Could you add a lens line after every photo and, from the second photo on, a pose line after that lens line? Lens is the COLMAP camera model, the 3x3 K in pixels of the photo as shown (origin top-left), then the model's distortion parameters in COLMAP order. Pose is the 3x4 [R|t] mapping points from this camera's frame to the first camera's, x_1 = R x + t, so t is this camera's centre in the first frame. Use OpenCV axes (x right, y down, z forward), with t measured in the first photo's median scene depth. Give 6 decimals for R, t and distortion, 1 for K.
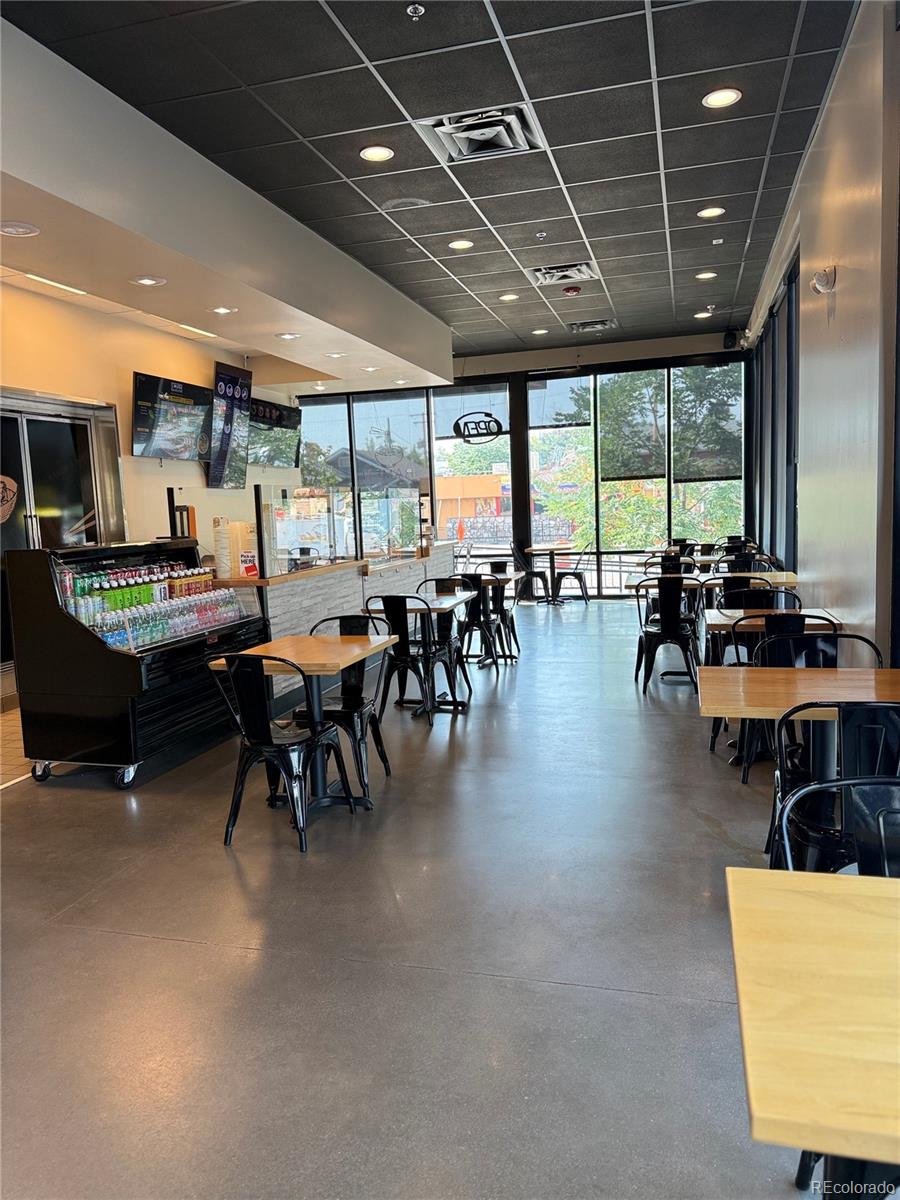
lens RADIAL K [[851.6, 0, 454.0], [0, 851.6, 593.0], [0, 0, 1]] dist [0.117231, -0.186106]
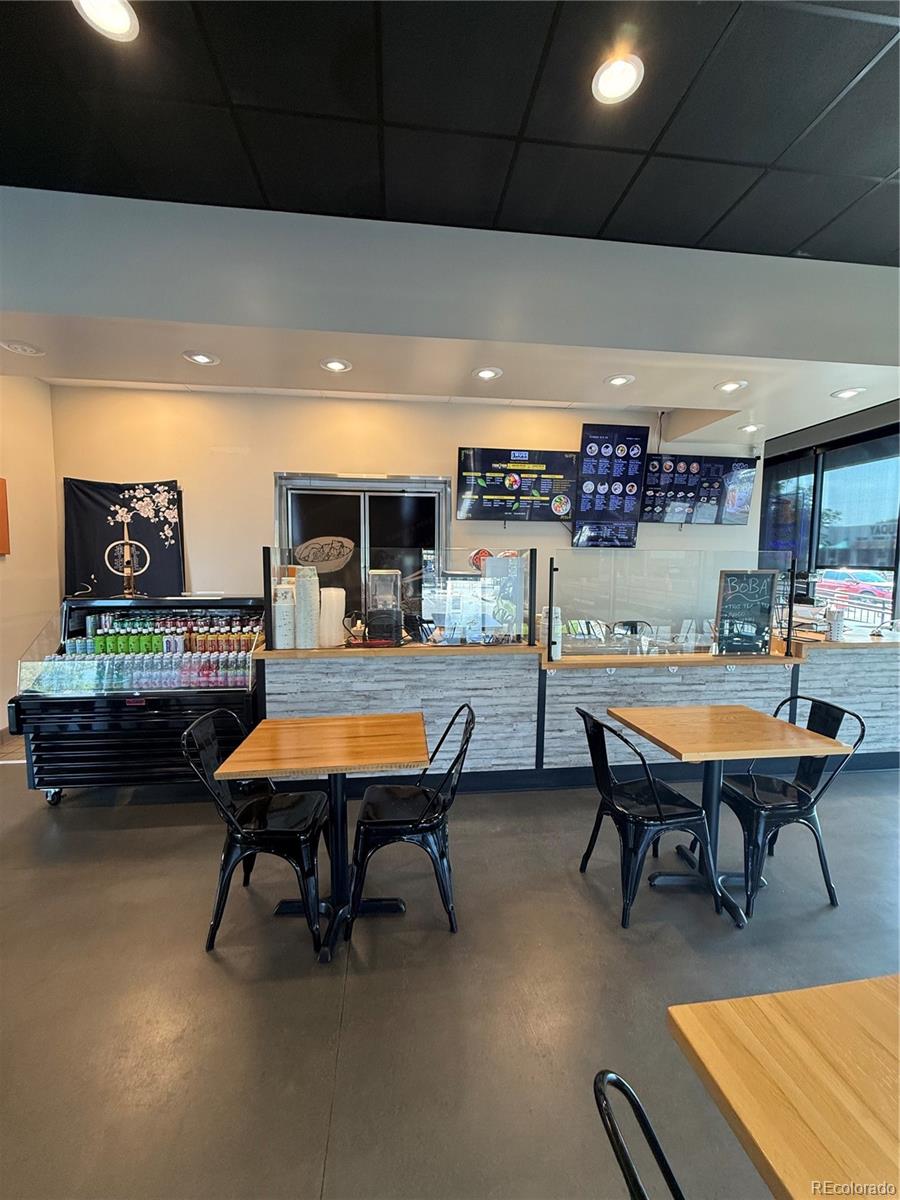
lens RADIAL K [[480.3, 0, 452.4], [0, 480.3, 597.9], [0, 0, 1]] dist [0.000979, 0.000160]
pose [[0.381808, 0.114133, -0.917167, 0.242717], [-0.118132, 0.990233, 0.074048, -0.101836], [0.916661, 0.080075, 0.391562, 0.753991]]
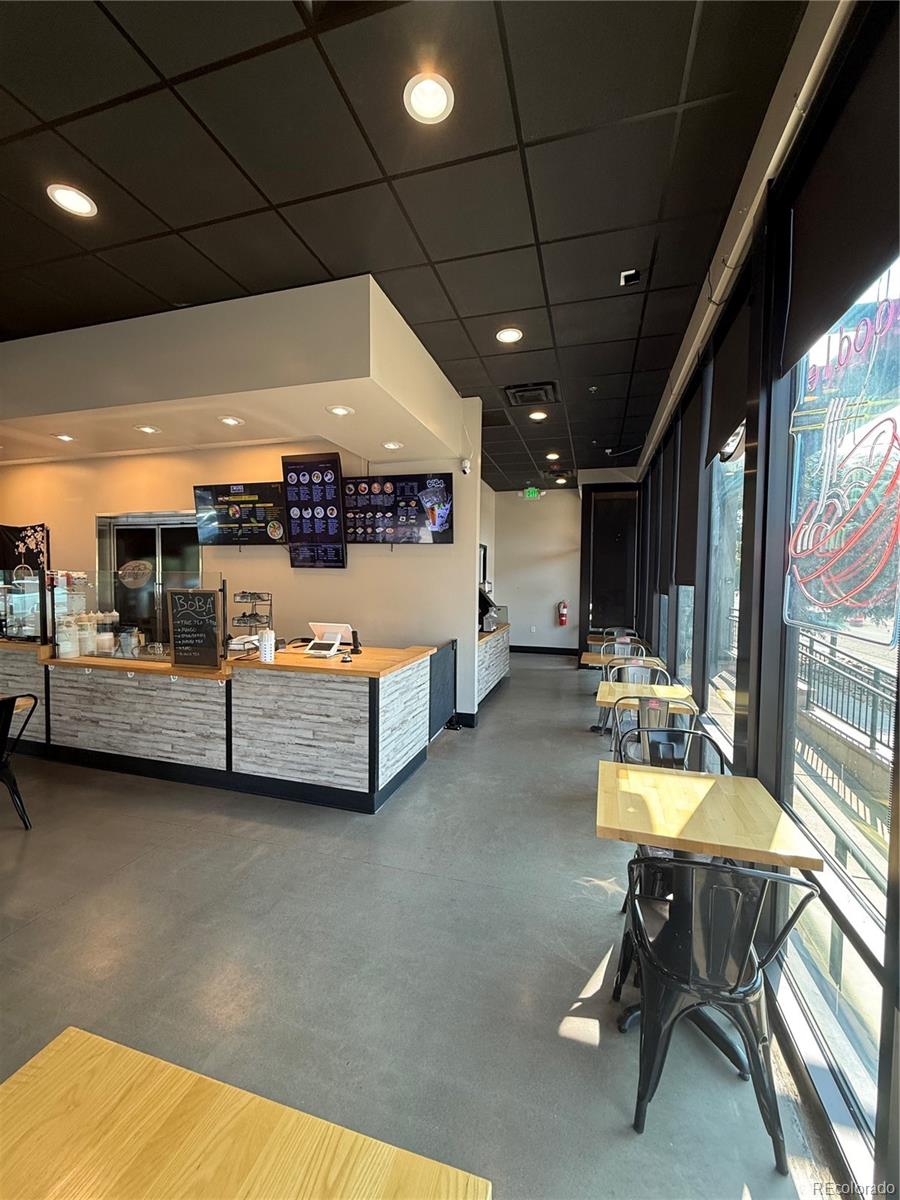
lens RADIAL K [[480.3, 0, 452.4], [0, 480.3, 597.9], [0, 0, 1]] dist [0.000979, 0.000160]
pose [[-0.021873, 0.081084, -0.996467, 0.414057], [-0.116174, 0.989747, 0.083088, -0.189074], [0.992988, 0.117581, -0.012229, 1.445684]]
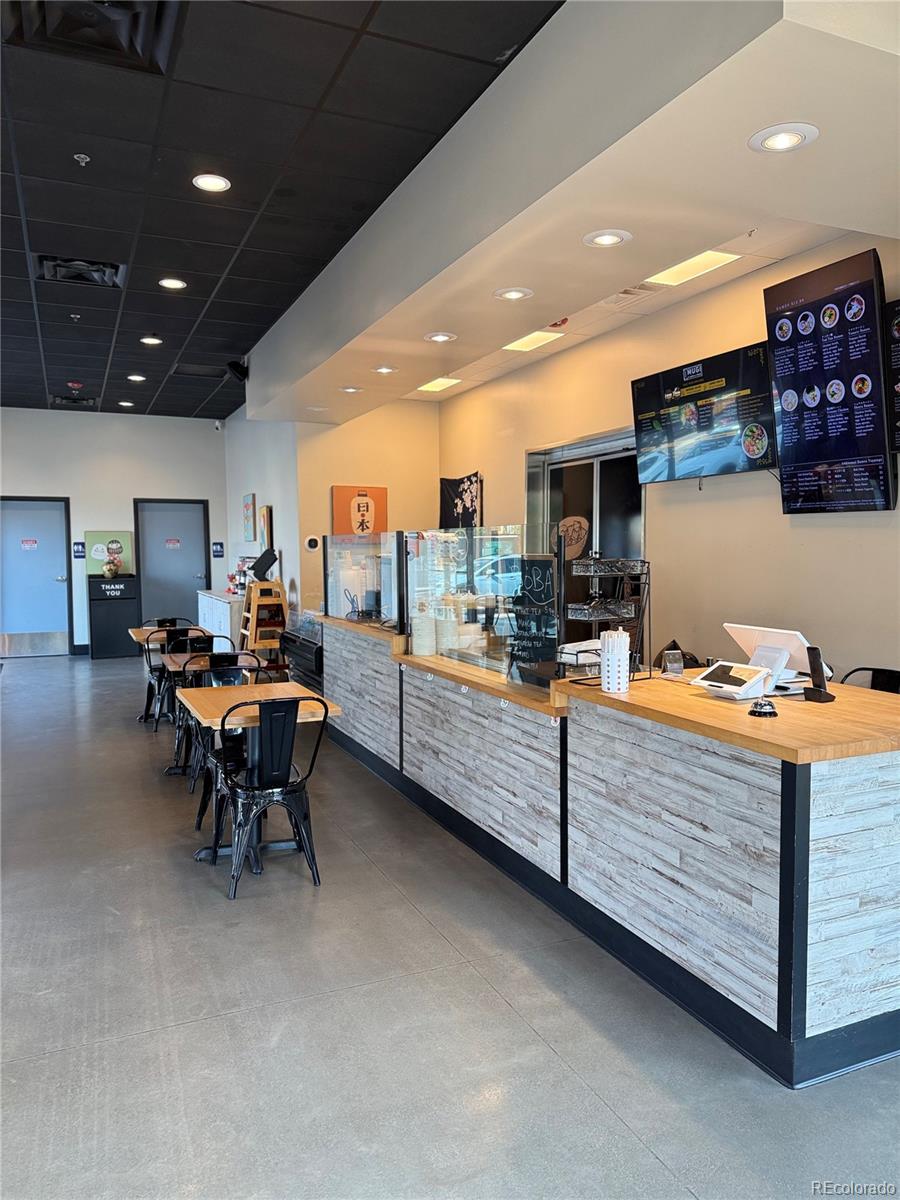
lens RADIAL K [[840.2, 0, 446.8], [0, 840.2, 598.4], [0, 0, 1]] dist [0.173942, -0.329444]
pose [[-0.774443, 0.082390, -0.627256, 0.286749], [-0.030122, 0.985557, 0.166642, -0.182522], [0.631926, 0.147949, -0.760776, 1.528832]]
